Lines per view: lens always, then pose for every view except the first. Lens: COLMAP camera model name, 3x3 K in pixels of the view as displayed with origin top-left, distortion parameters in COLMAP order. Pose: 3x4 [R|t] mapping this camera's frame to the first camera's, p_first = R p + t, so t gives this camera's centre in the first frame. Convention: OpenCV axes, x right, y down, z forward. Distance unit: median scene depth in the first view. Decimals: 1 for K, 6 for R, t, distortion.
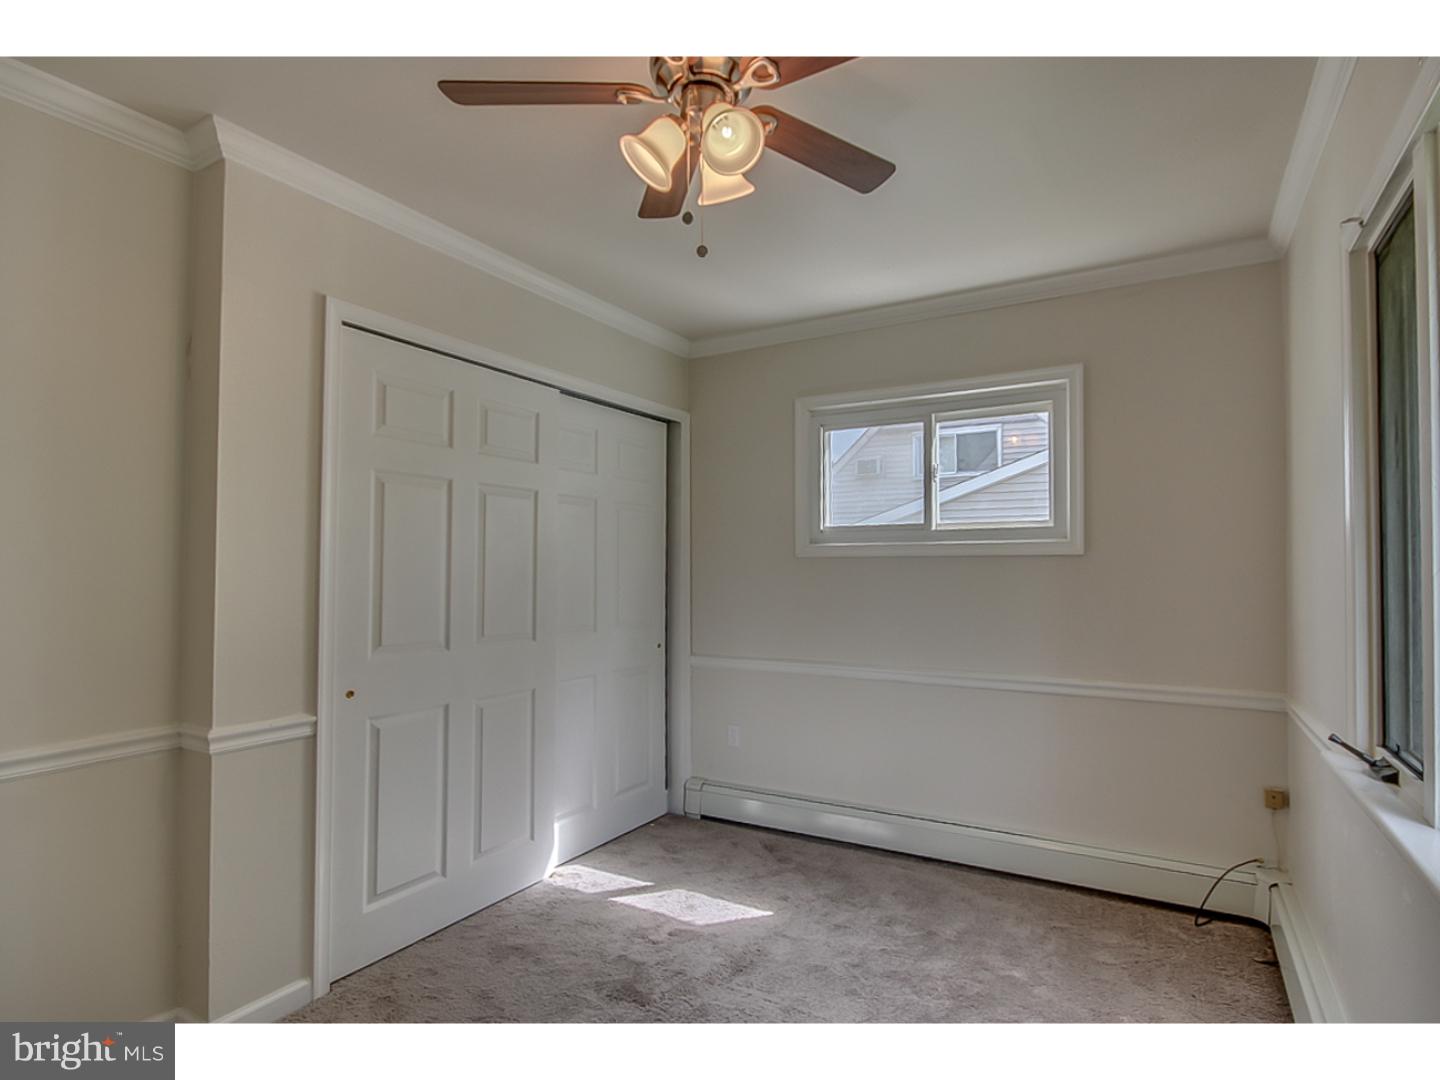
lens RADIAL K [[713.0, 0, 720.0], [0, 713.0, 540.0], [0, 0, 1]] dist [0.002859, 0.000292]
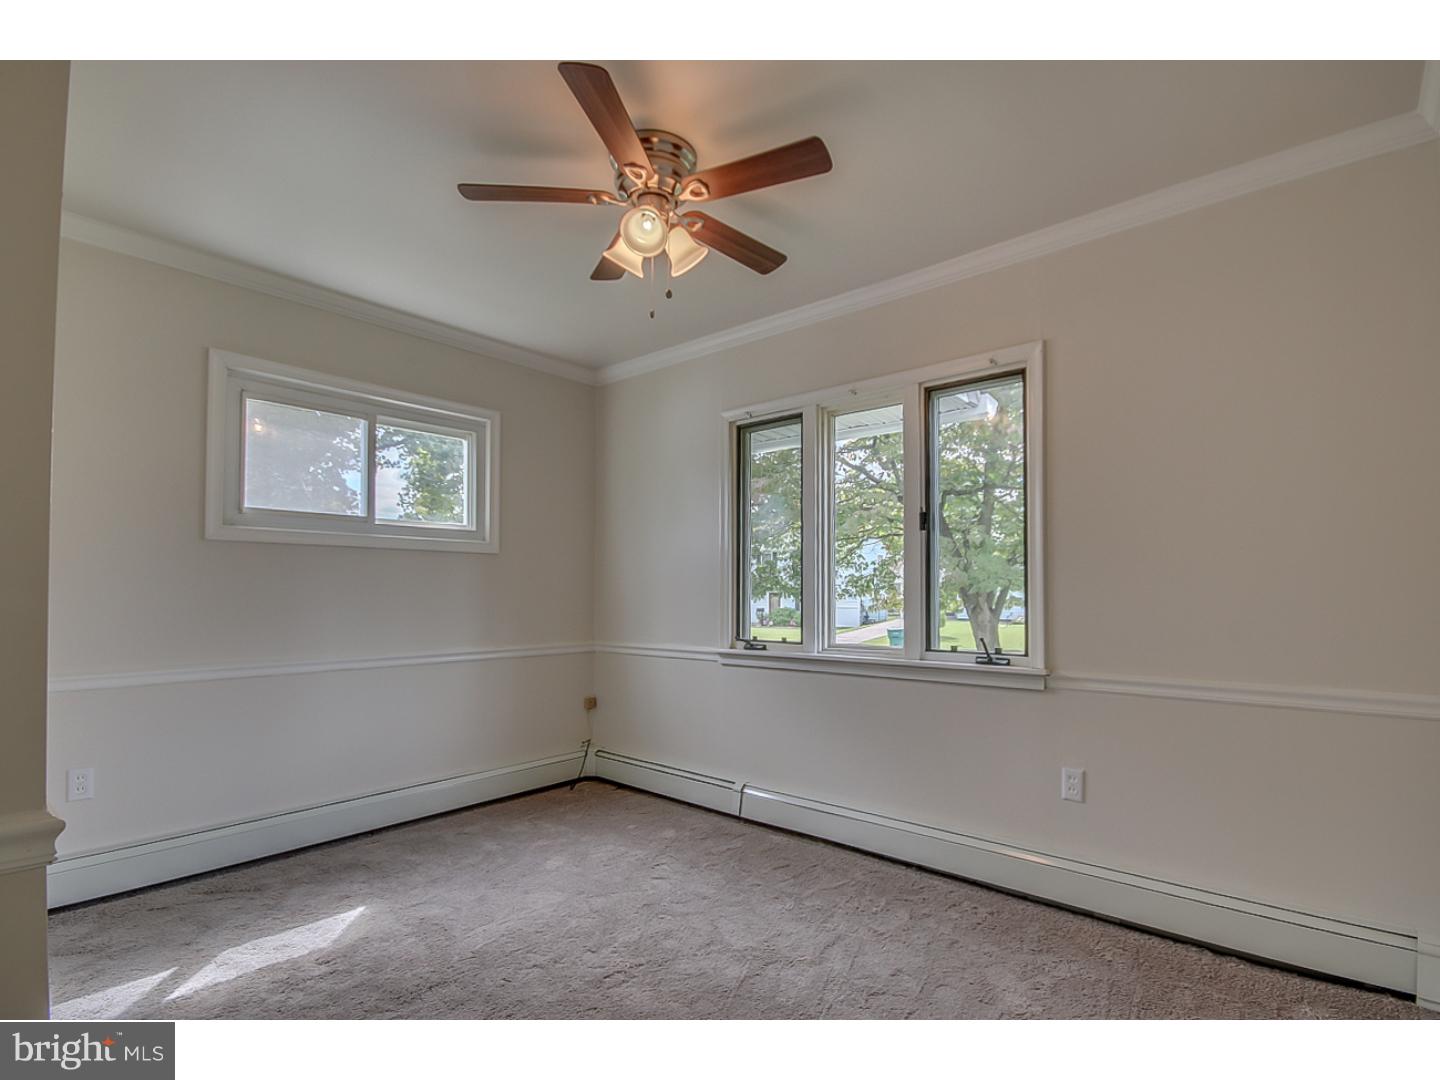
lens RADIAL K [[693.8, 0, 720.0], [0, 693.8, 540.0], [0, 0, 1]] dist [-0.004406, -0.000339]
pose [[0.216620, 0.076550, 0.973250, -0.668136], [-0.043693, 0.996682, -0.068668, 0.066717], [-0.975278, -0.027649, 0.219246, 0.301826]]
